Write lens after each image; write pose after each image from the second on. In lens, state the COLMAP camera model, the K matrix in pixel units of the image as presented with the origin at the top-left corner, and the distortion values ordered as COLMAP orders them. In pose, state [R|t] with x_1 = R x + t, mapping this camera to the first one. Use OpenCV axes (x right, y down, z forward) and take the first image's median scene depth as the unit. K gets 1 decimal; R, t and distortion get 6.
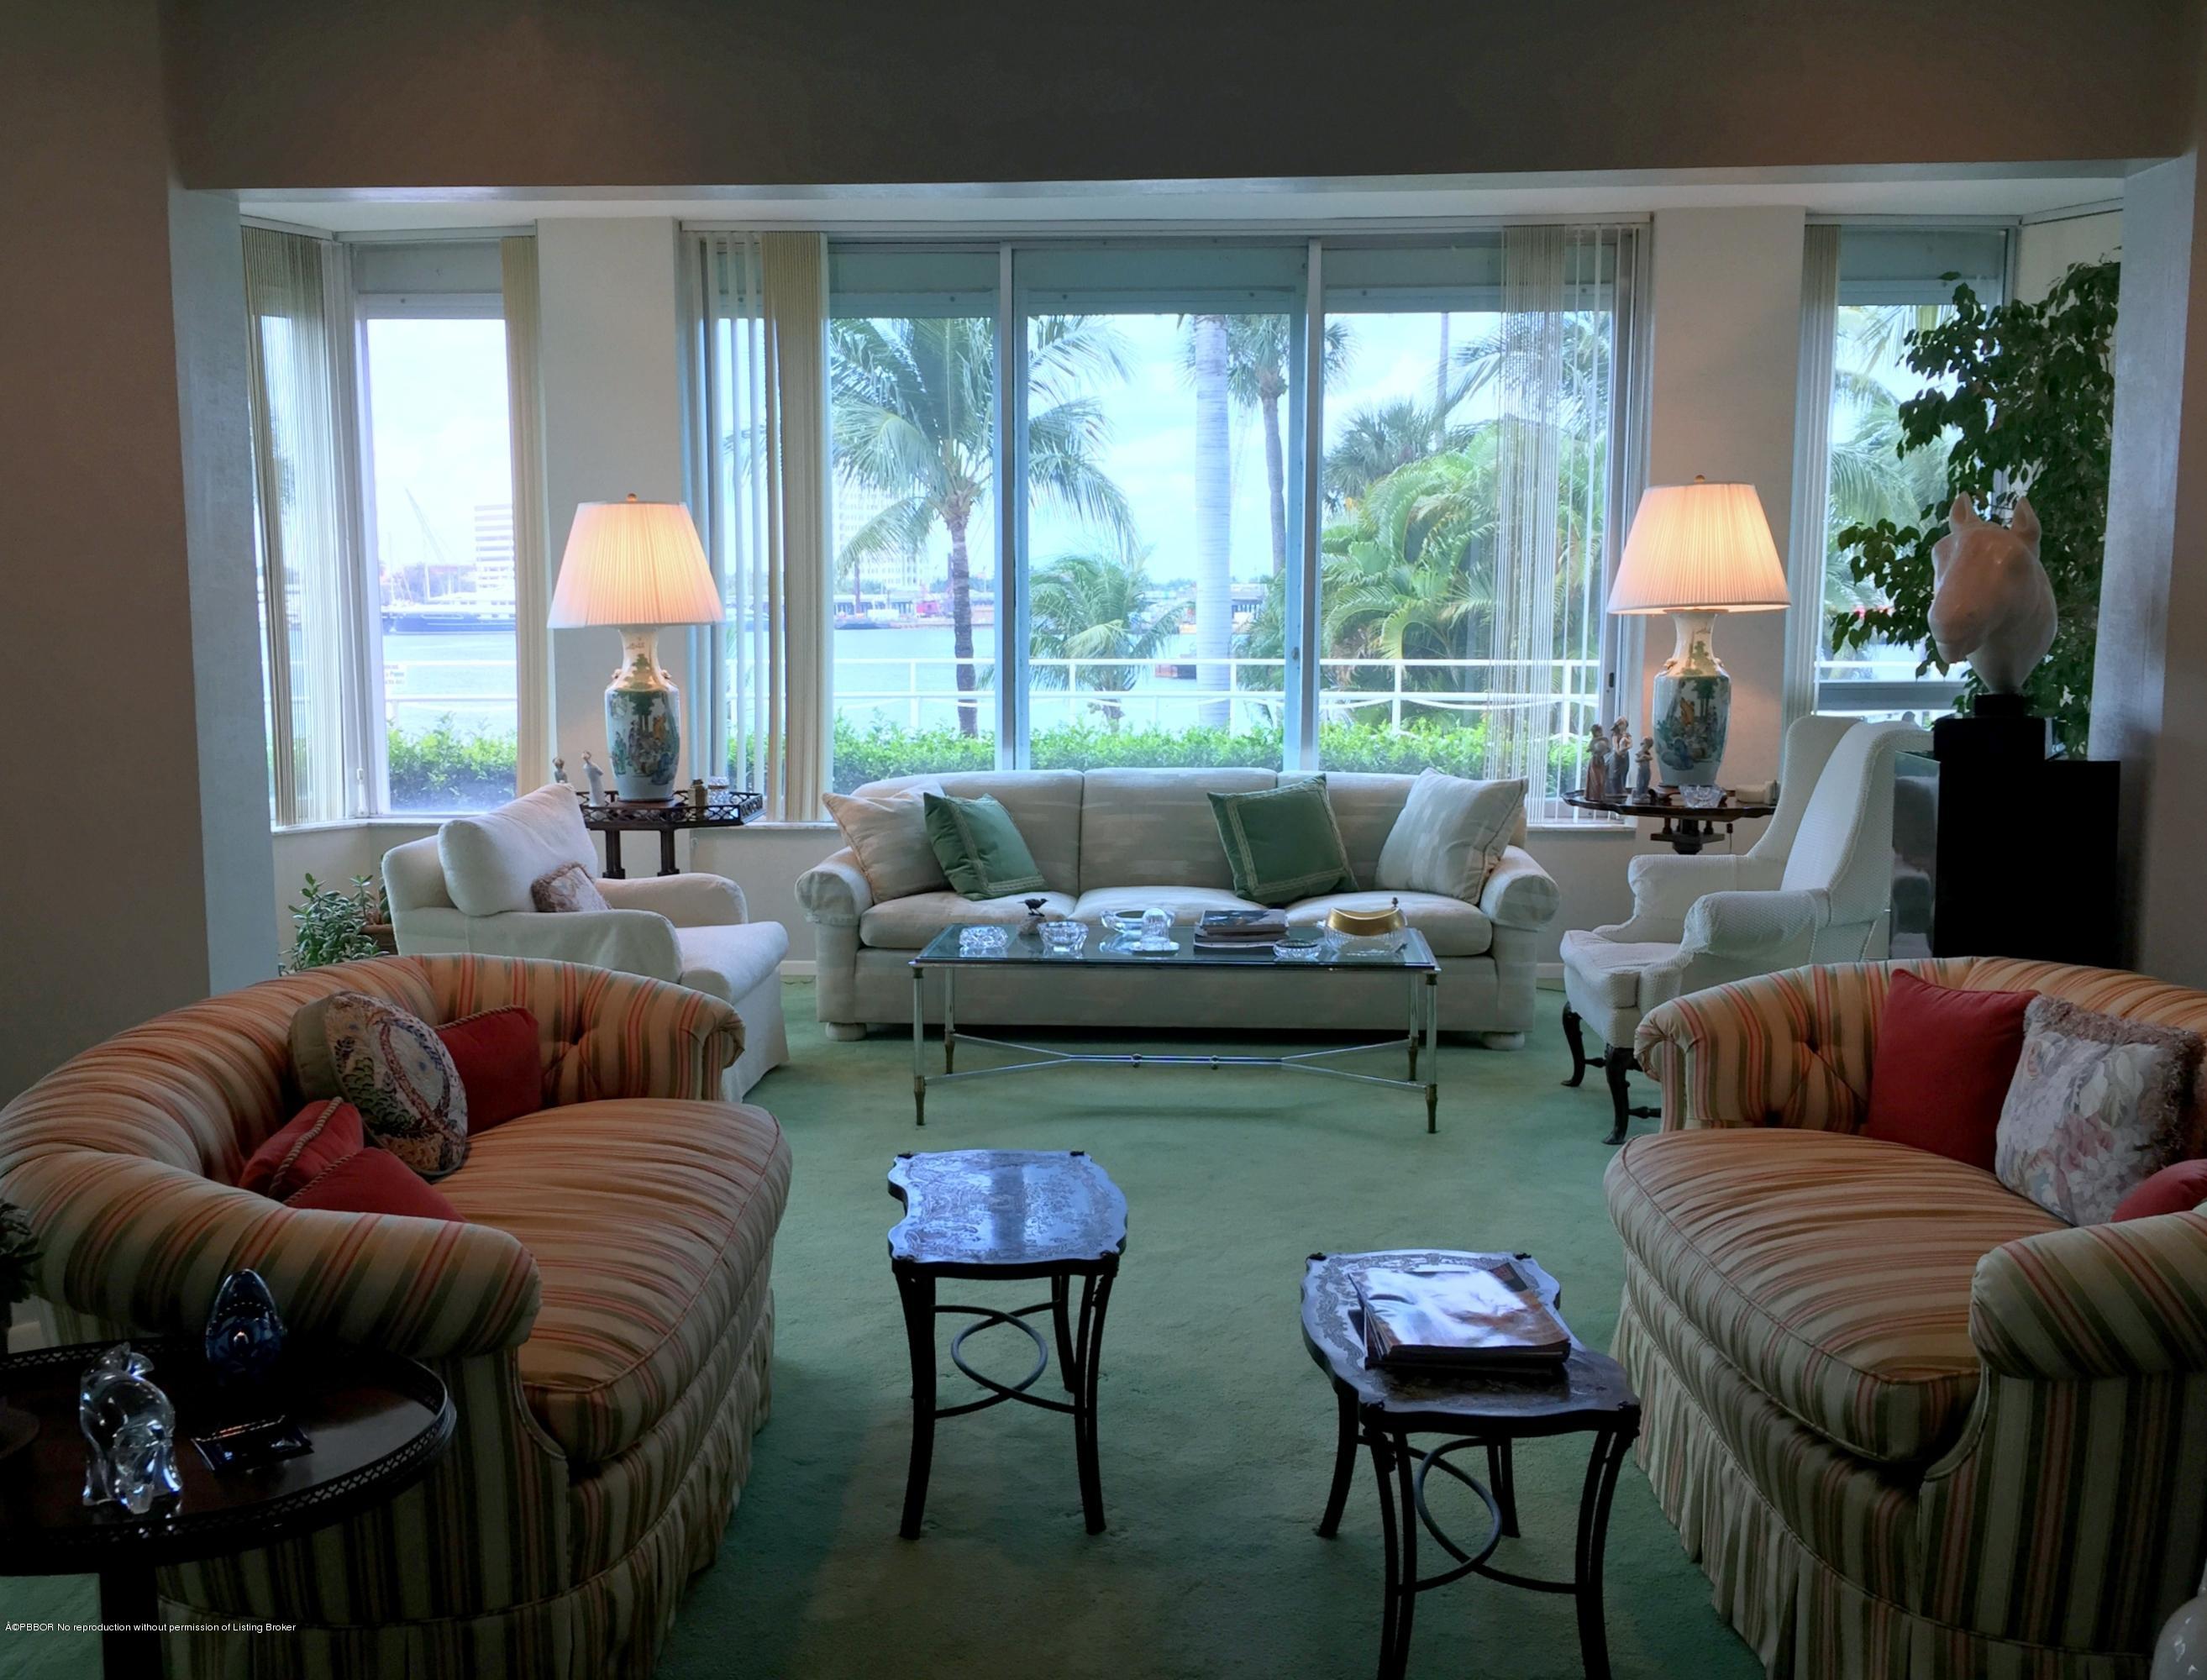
lens RADIAL K [[1972.2, 0, 1099.9], [0, 1972.2, 842.4], [0, 0, 1]] dist [0.079964, 0.024623]
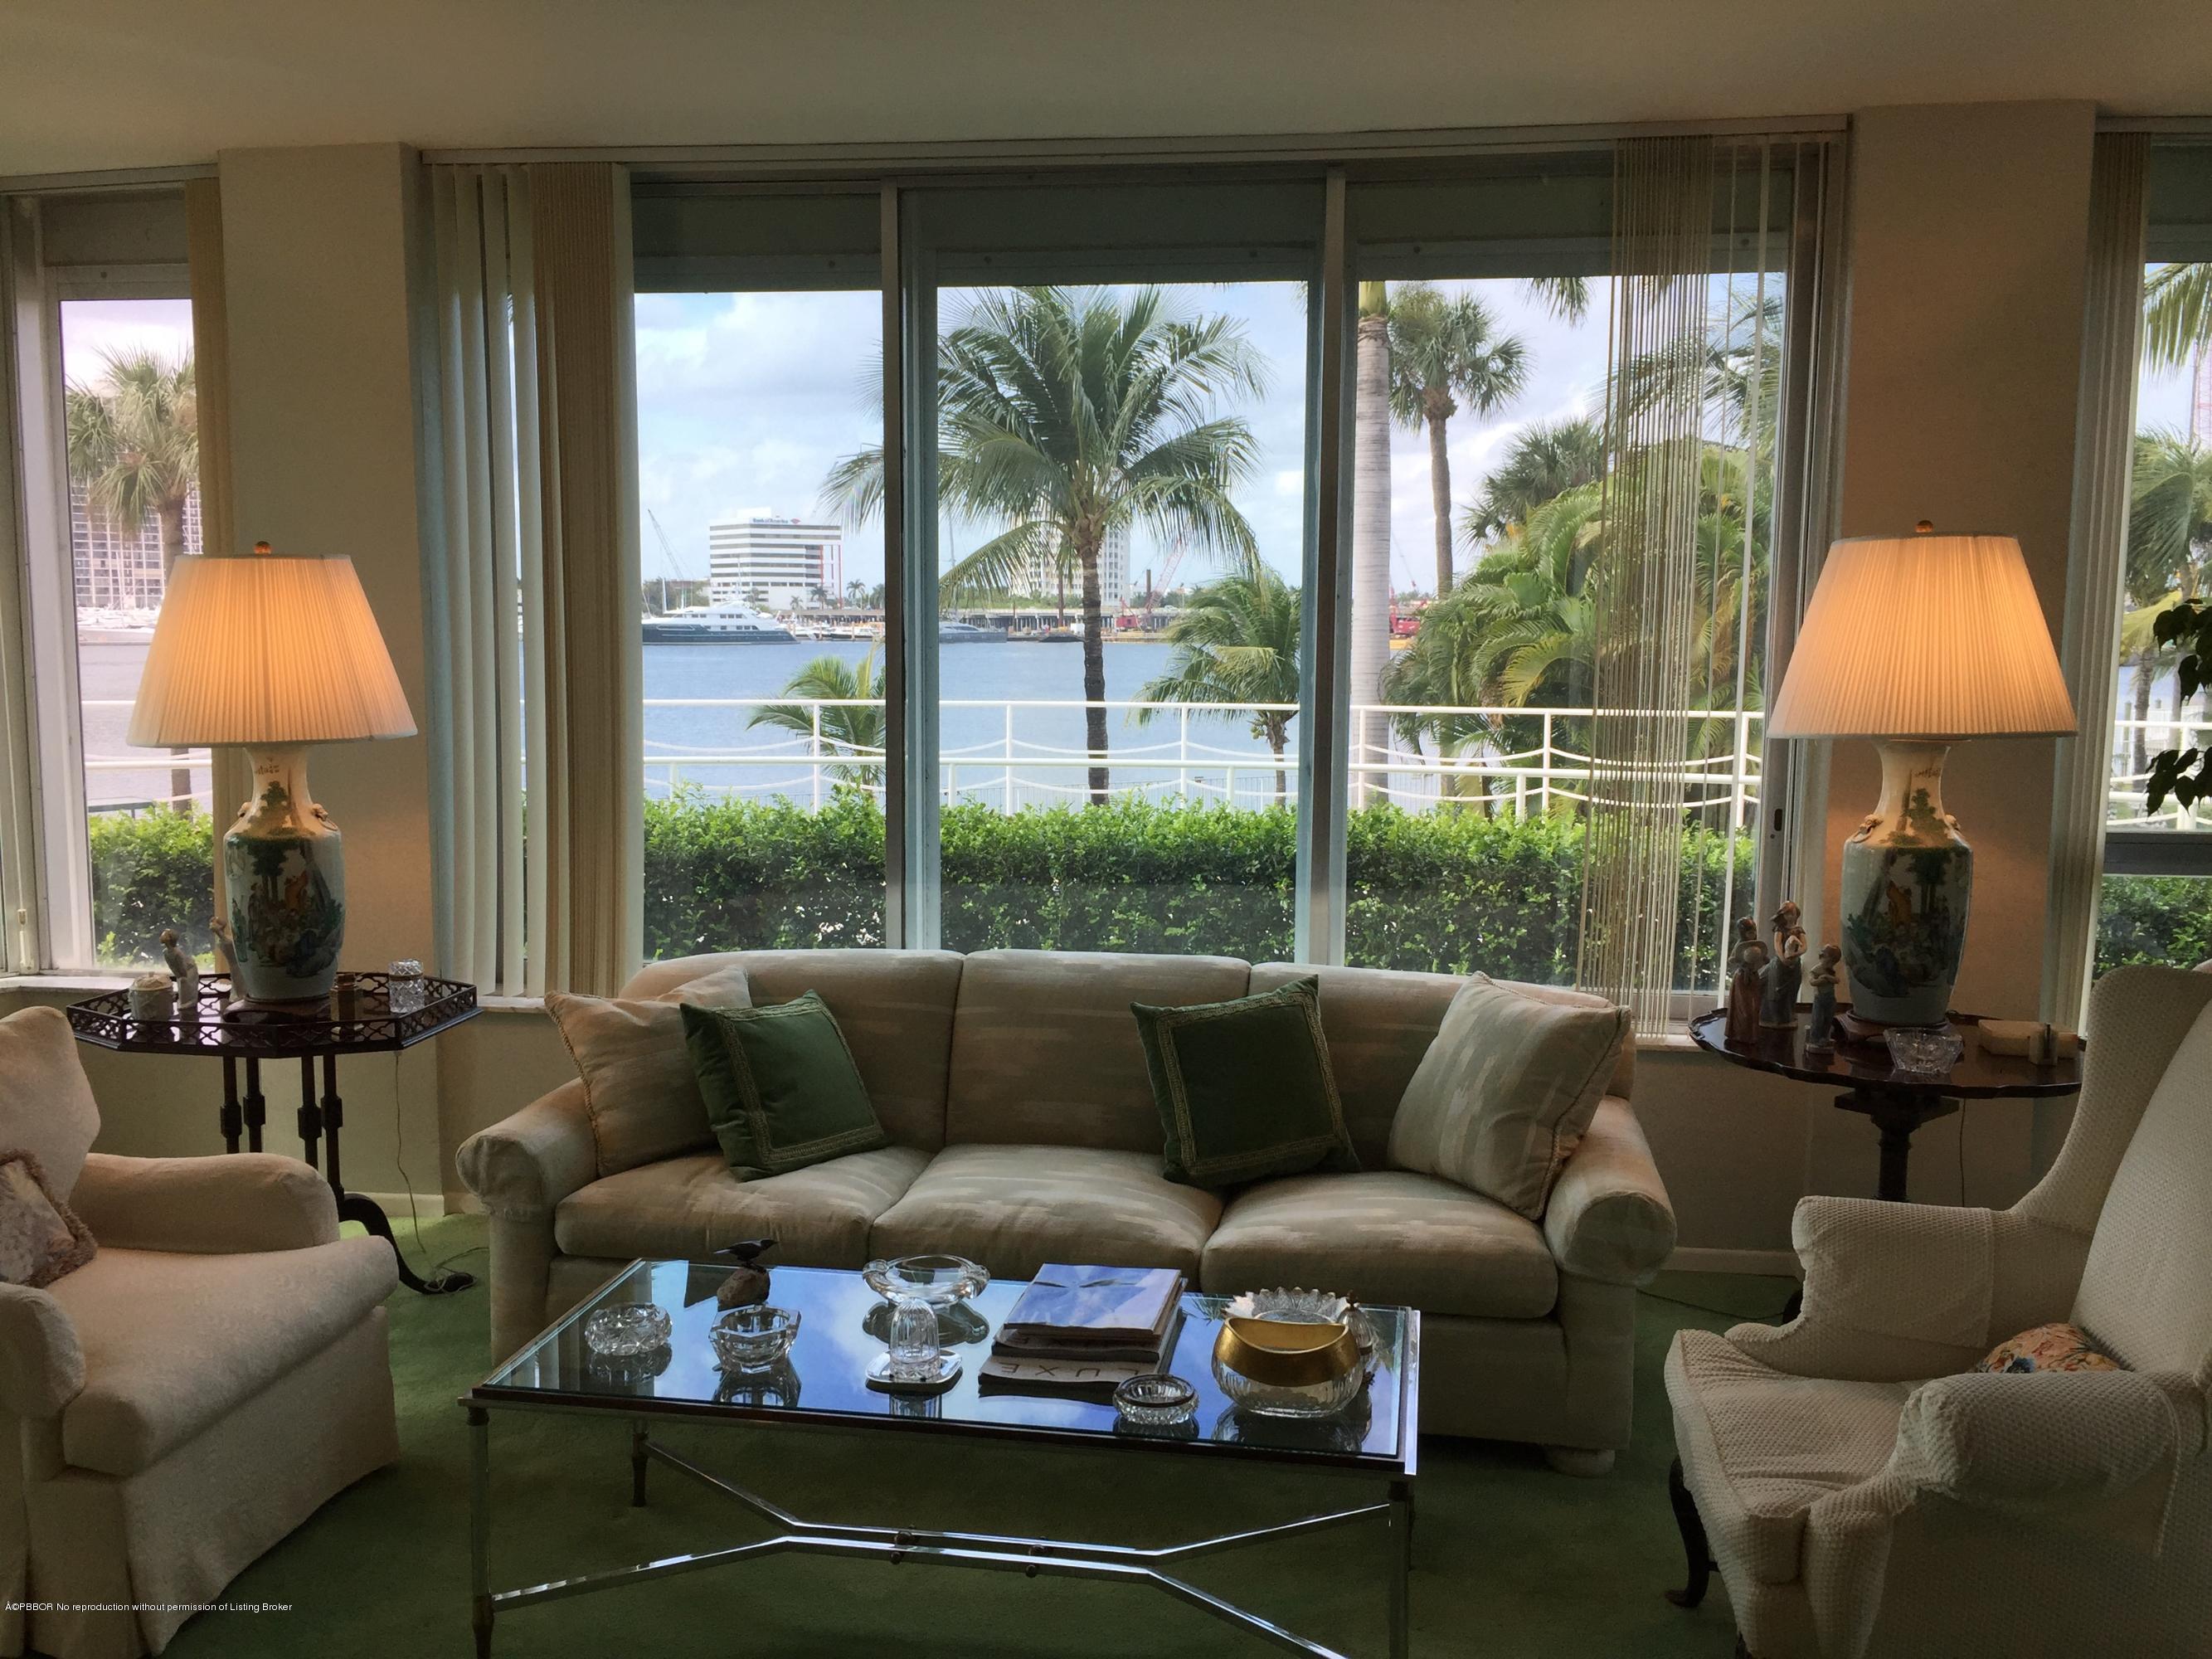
lens RADIAL K [[1887.5, 0, 1110.5], [0, 1887.5, 831.1], [0, 0, 1]] dist [0.059551, -0.028132]
pose [[0.995252, 0.018643, -0.095527, 0.106332], [-0.019395, 0.999788, -0.006955, -0.077759], [0.095377, 0.008775, 0.995403, 0.381037]]
